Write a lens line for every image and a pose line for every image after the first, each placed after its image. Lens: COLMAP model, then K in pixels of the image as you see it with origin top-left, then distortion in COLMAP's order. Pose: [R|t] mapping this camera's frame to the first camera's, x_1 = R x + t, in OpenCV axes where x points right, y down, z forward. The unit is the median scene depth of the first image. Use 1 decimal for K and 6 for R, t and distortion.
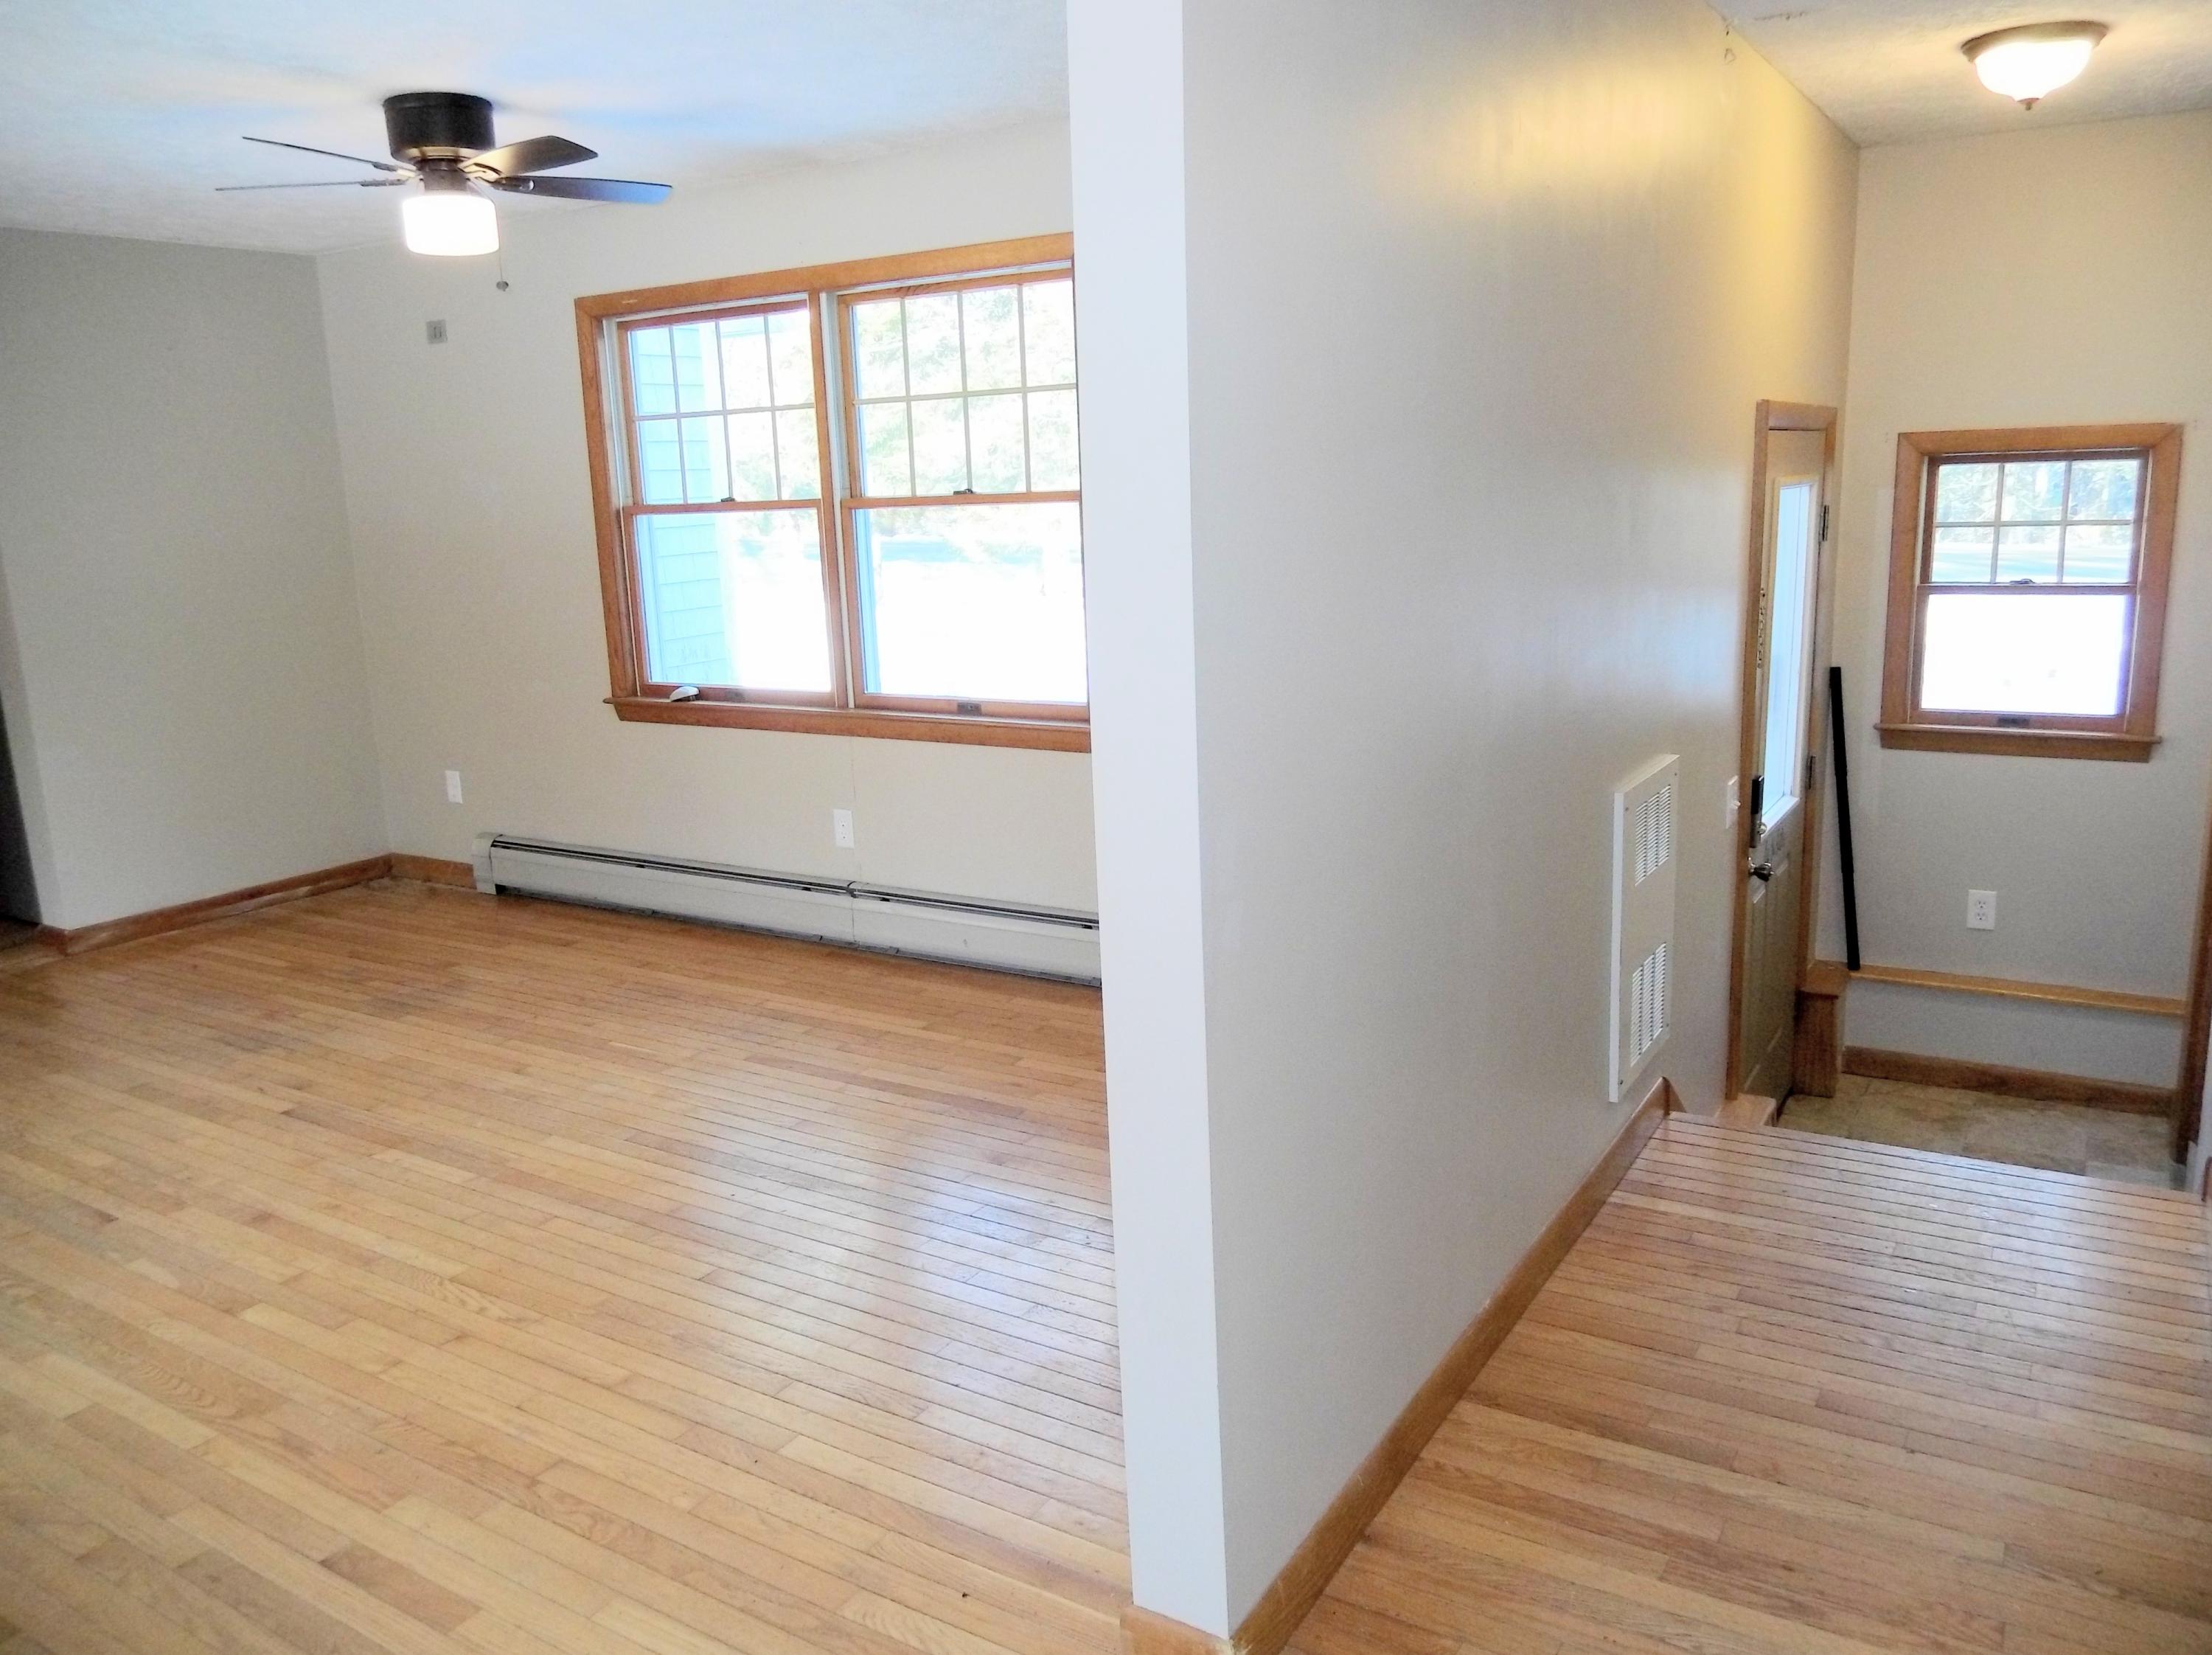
lens RADIAL K [[1645.0, 0, 1106.0], [0, 1645.0, 827.5], [0, 0, 1]] dist [-0.014314, -0.001532]
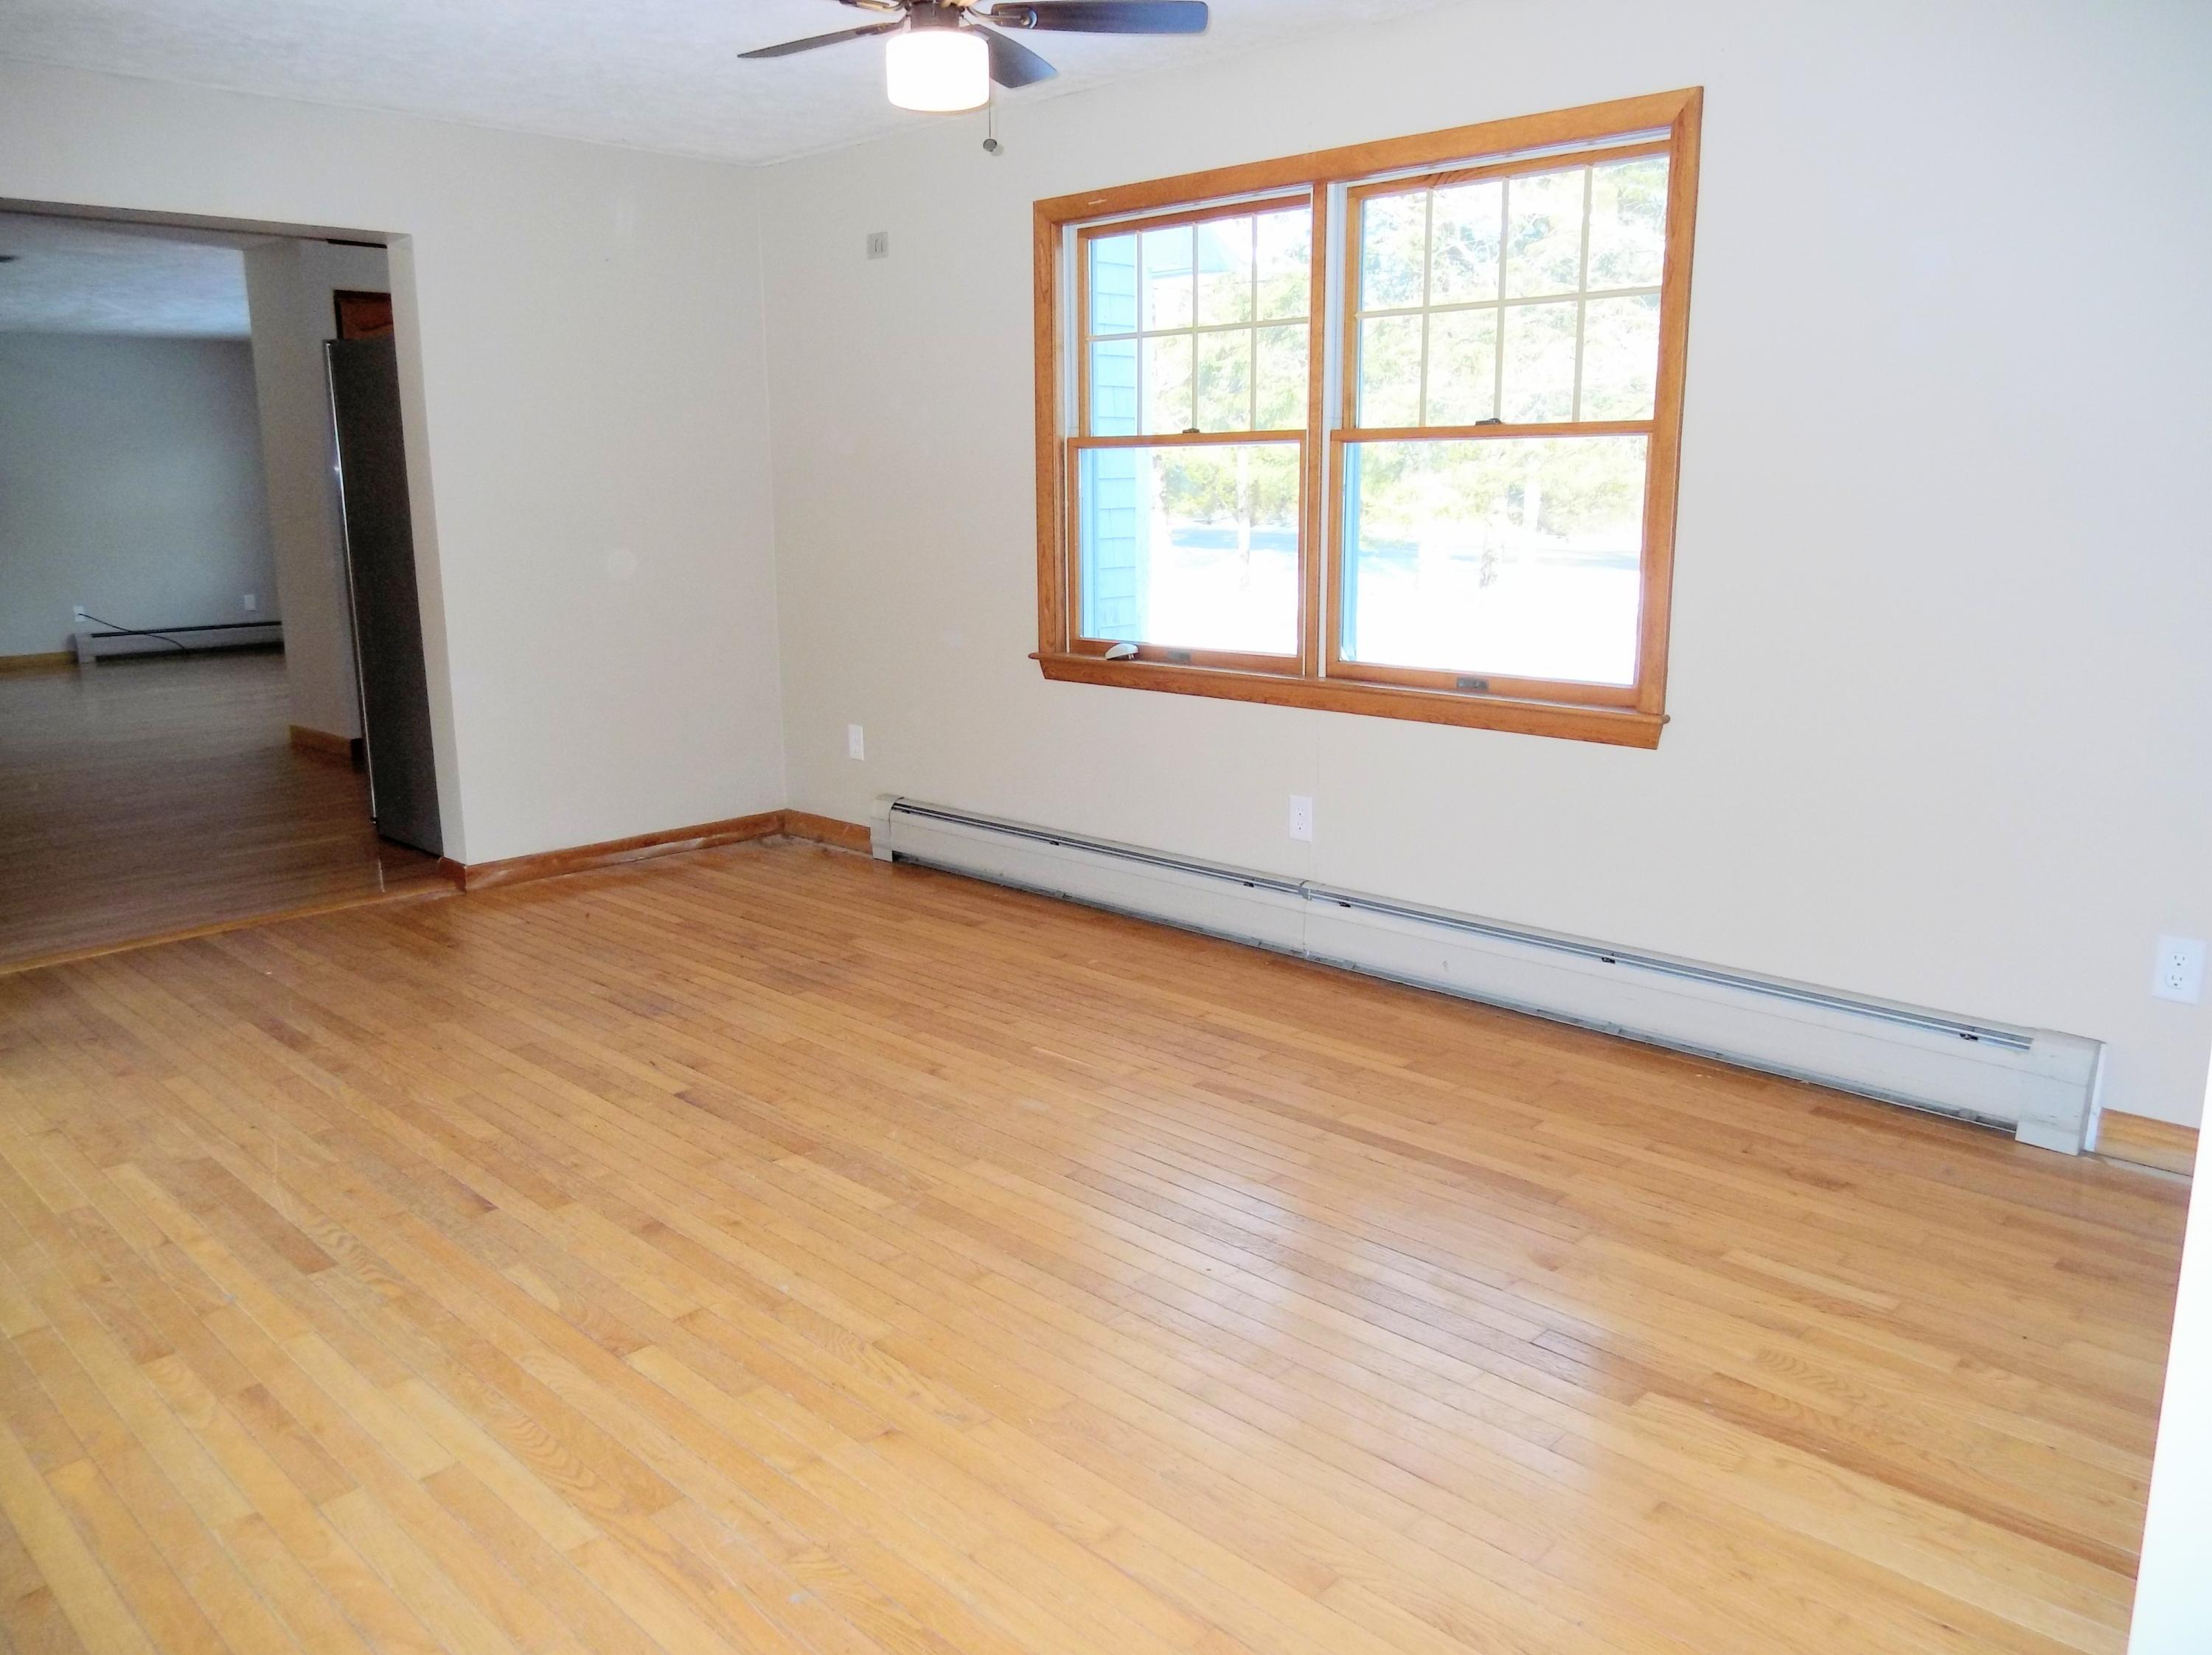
lens RADIAL K [[1645.0, 0, 1106.0], [0, 1645.0, 827.5], [0, 0, 1]] dist [-0.014314, -0.001532]
pose [[0.978115, 0.073734, -0.194562, -0.102119], [-0.073376, 0.997263, 0.009058, 0.005915], [0.194697, 0.005416, 0.980848, 0.158604]]
